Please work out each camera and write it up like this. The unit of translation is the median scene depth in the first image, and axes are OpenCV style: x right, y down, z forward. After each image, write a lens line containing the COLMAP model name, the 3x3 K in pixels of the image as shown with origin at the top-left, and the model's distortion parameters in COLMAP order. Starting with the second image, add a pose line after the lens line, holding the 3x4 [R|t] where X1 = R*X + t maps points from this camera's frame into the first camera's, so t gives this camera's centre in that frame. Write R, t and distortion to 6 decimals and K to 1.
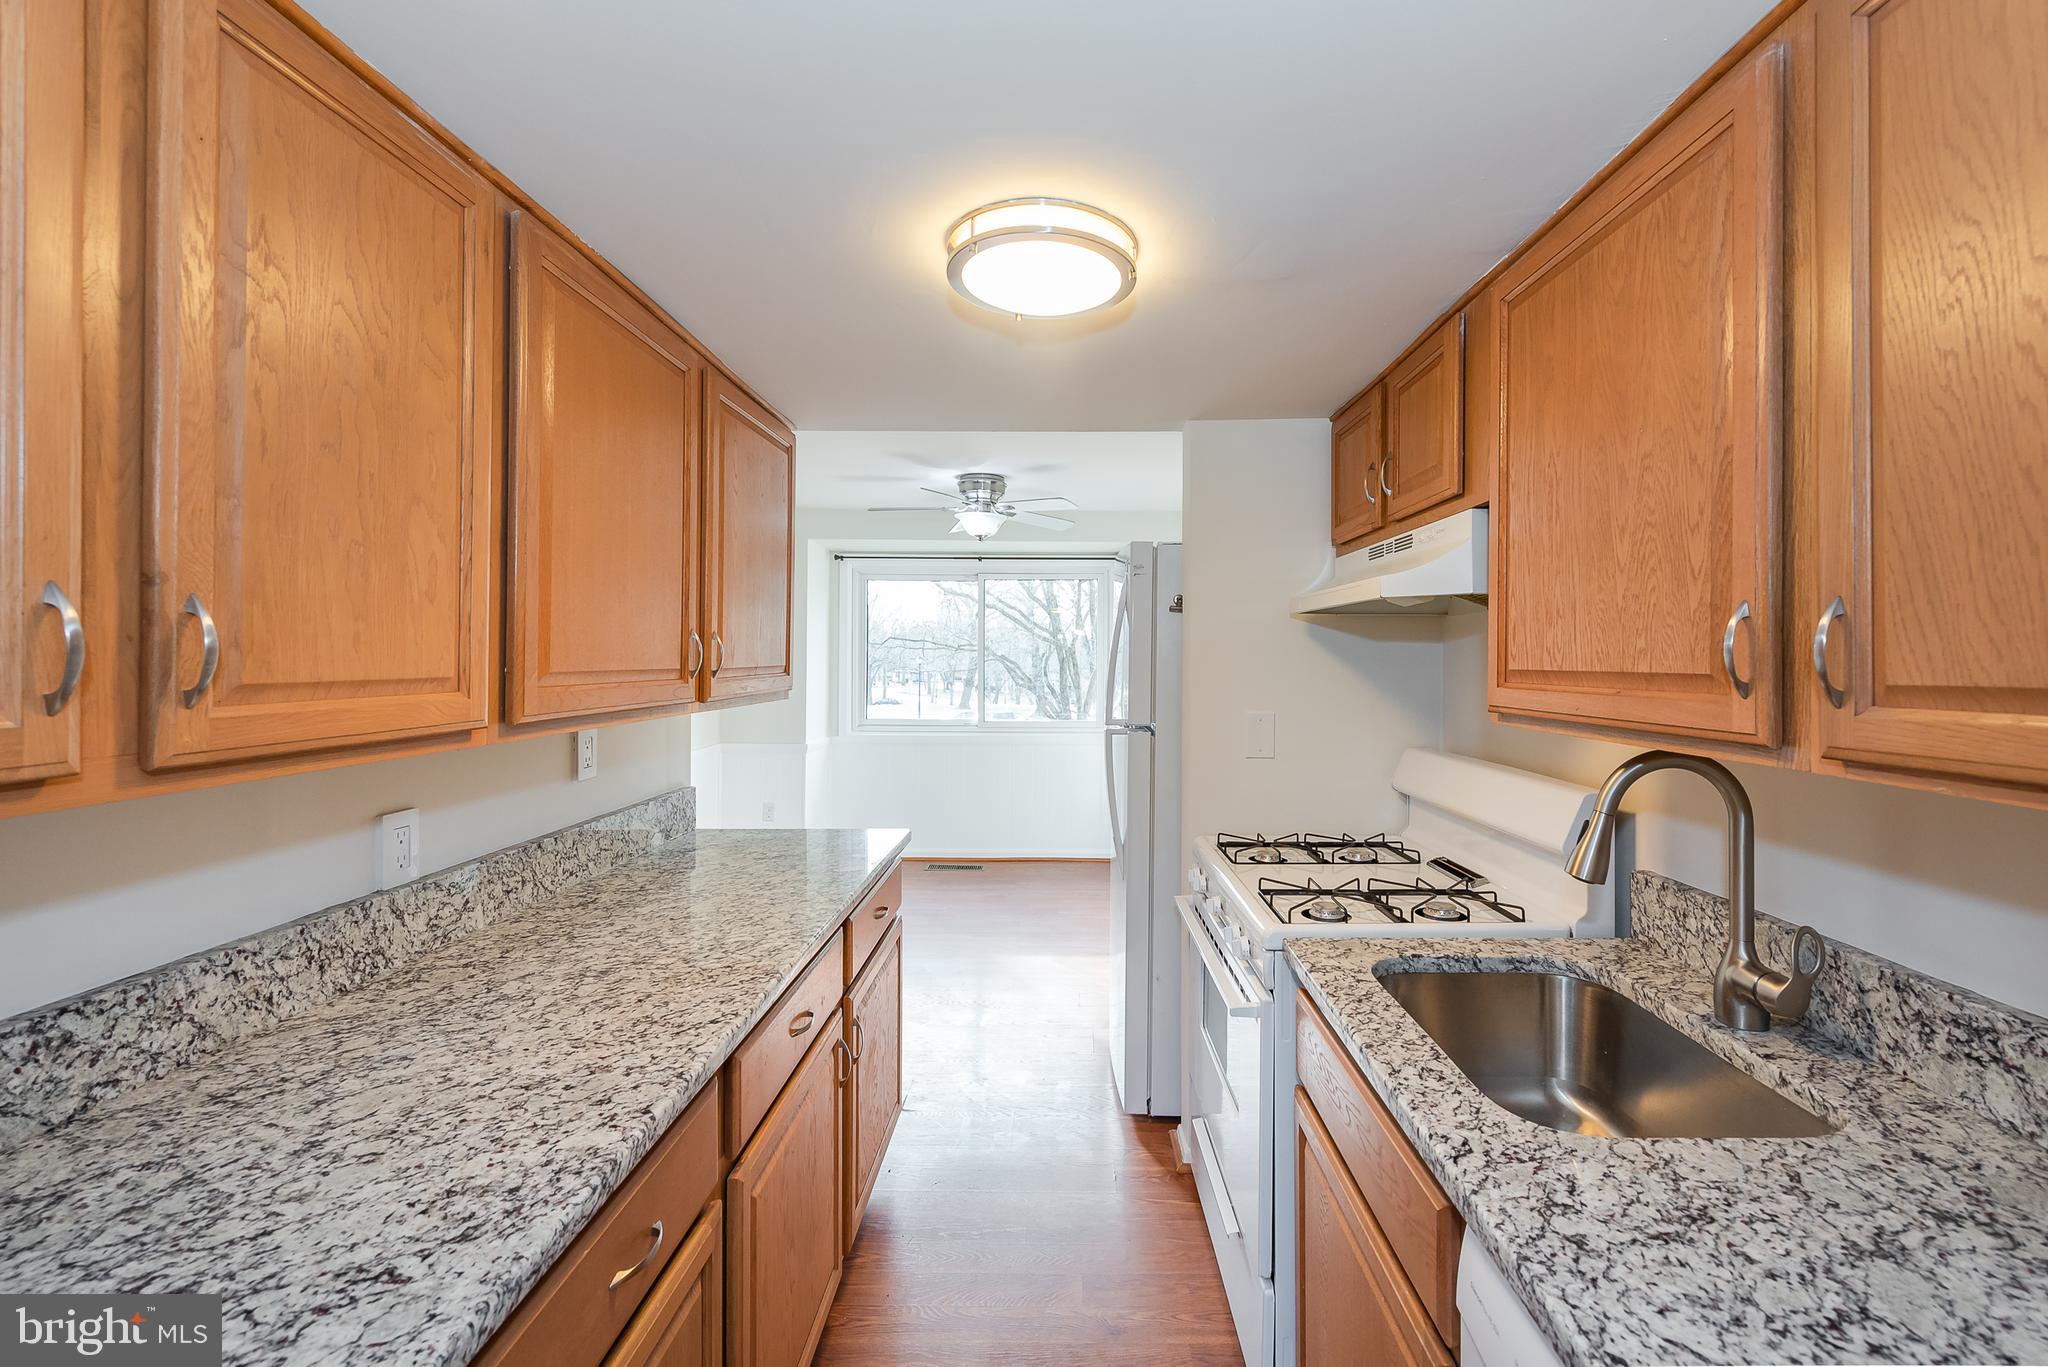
lens RADIAL K [[832.0, 0, 1024.0], [0, 832.0, 683.5], [0, 0, 1]] dist [-0.000832, -0.000461]
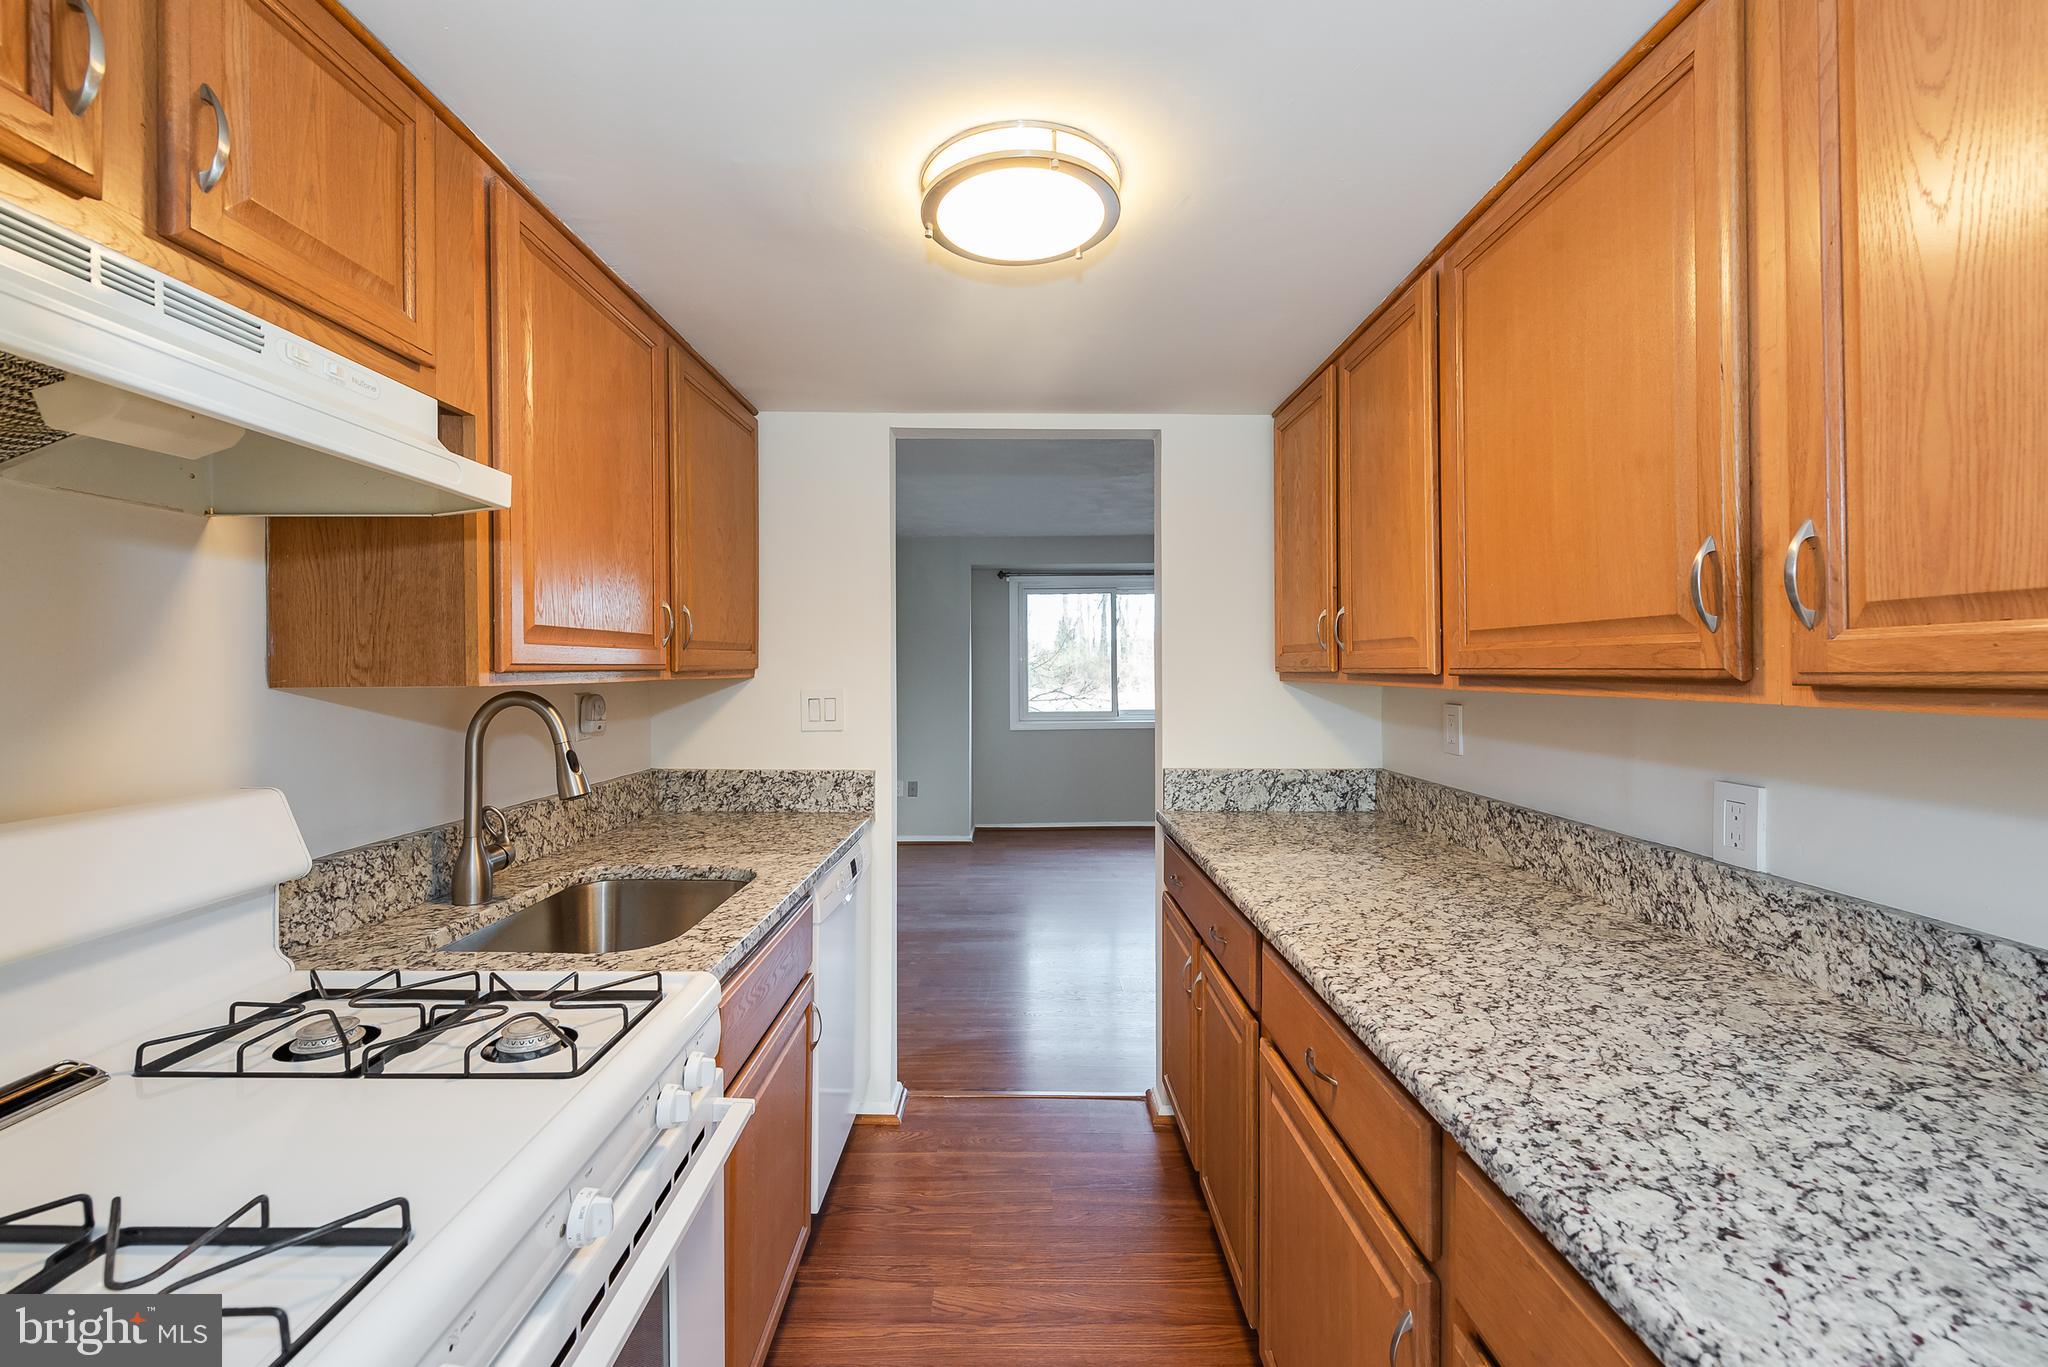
lens RADIAL K [[872.0, 0, 1004.3], [0, 872.0, 670.9], [0, 0, 1]] dist [0.001354, -0.003088]
pose [[-0.999318, -0.000220, -0.036915, 0.077427], [-0.001420, 0.999471, 0.032478, 0.004003], [0.036888, 0.032509, -0.998791, 2.076925]]
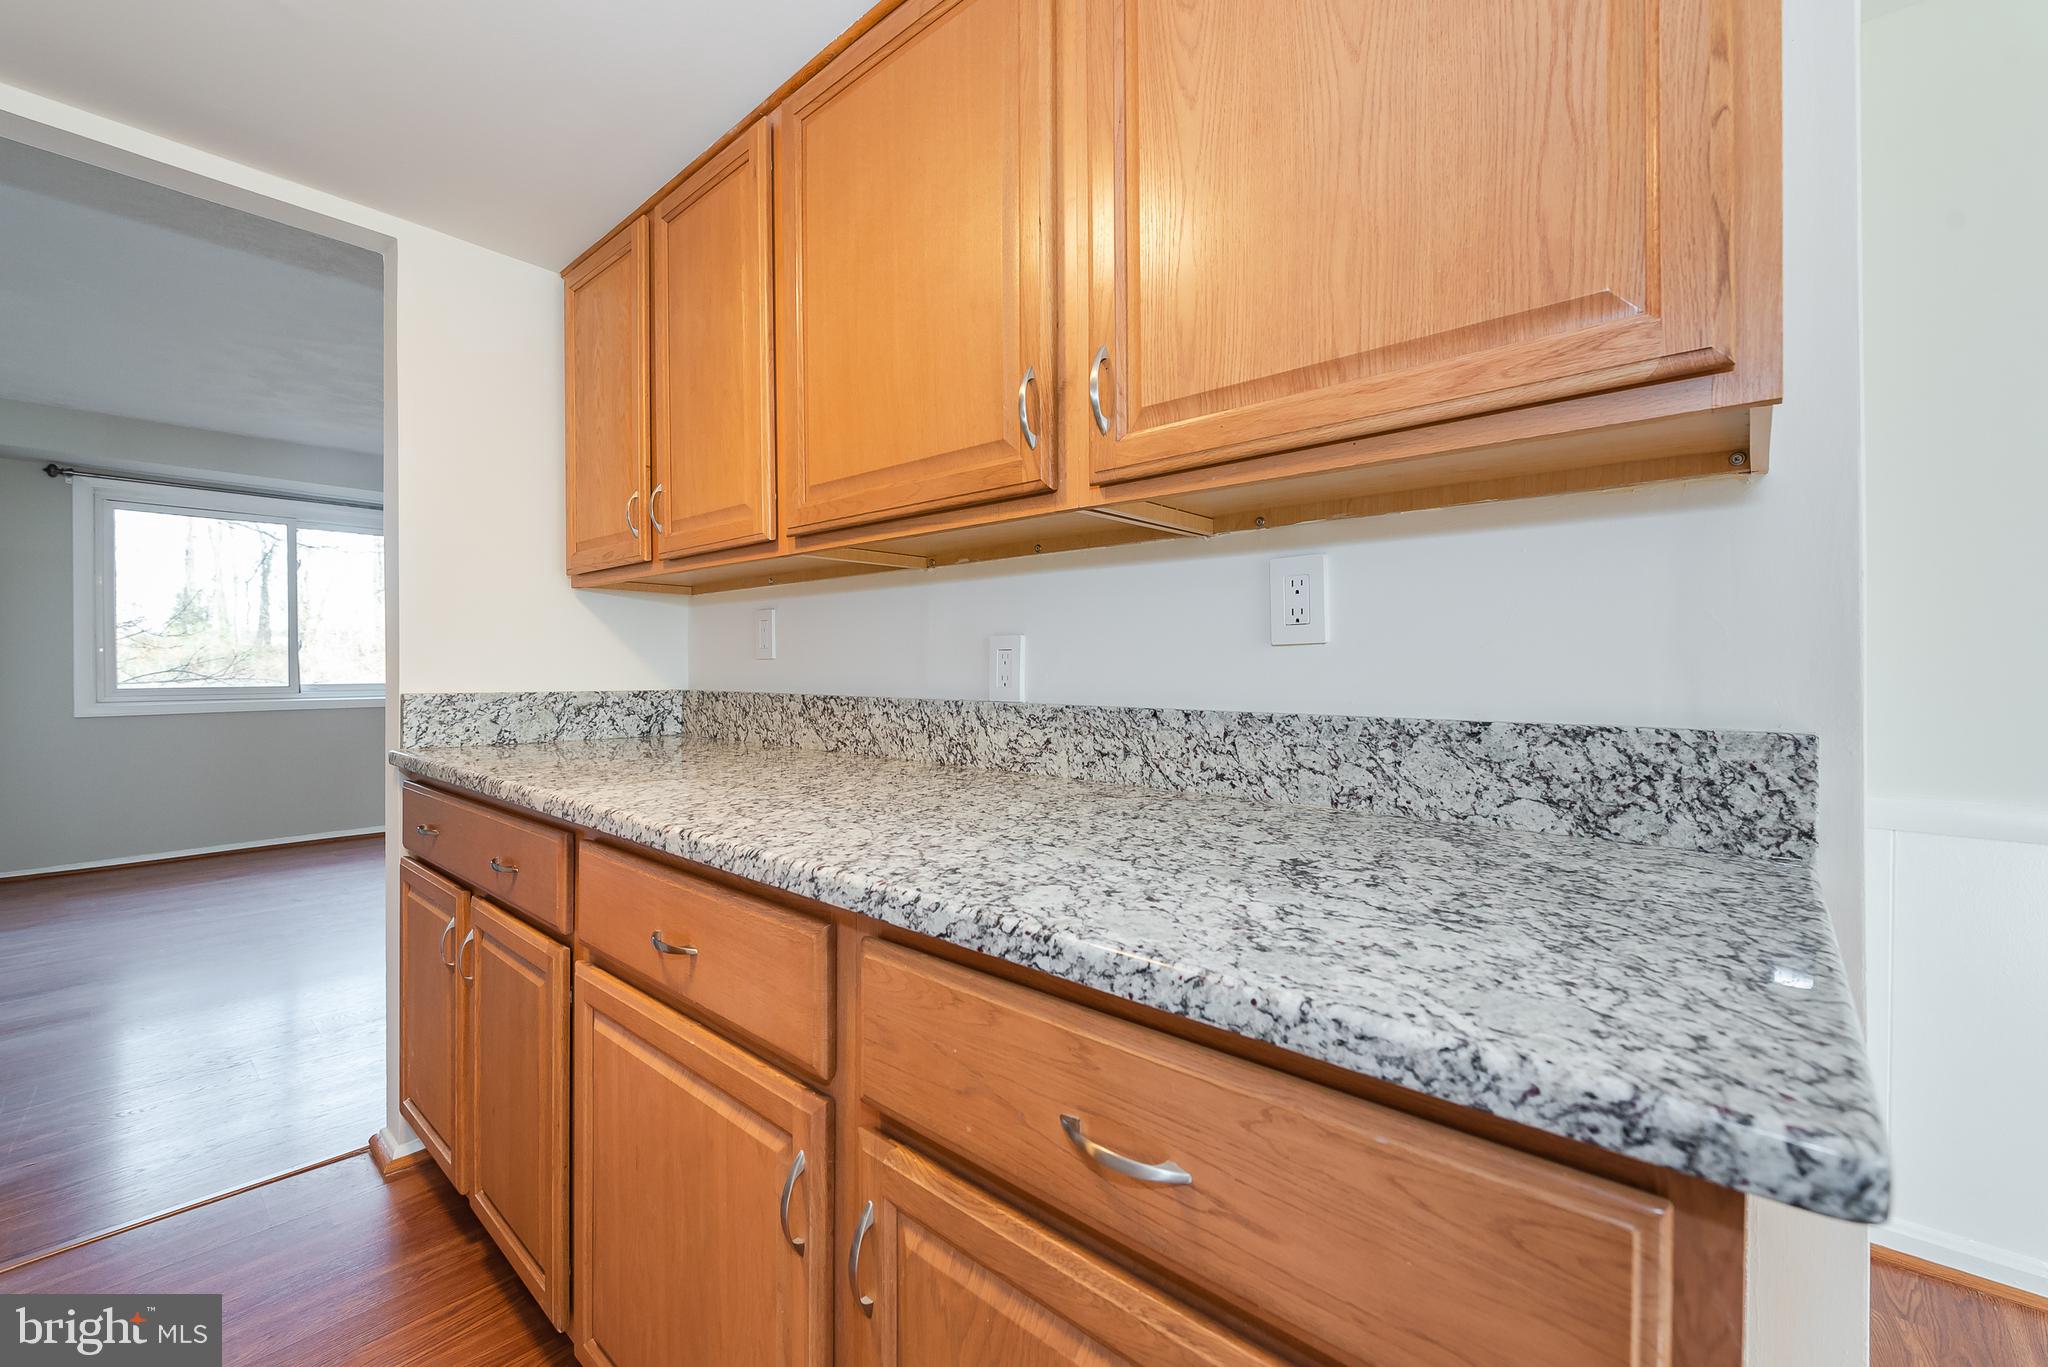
lens RADIAL K [[825.1, 0, 1076.4], [0, 825.1, 668.9], [0, 0, 1]] dist [0.001047, -0.000193]
pose [[-0.600105, 0.002185, -0.799918, 0.080688], [-0.020493, 0.999626, 0.018104, 0.192732], [0.799659, 0.027257, -0.599836, 1.897567]]
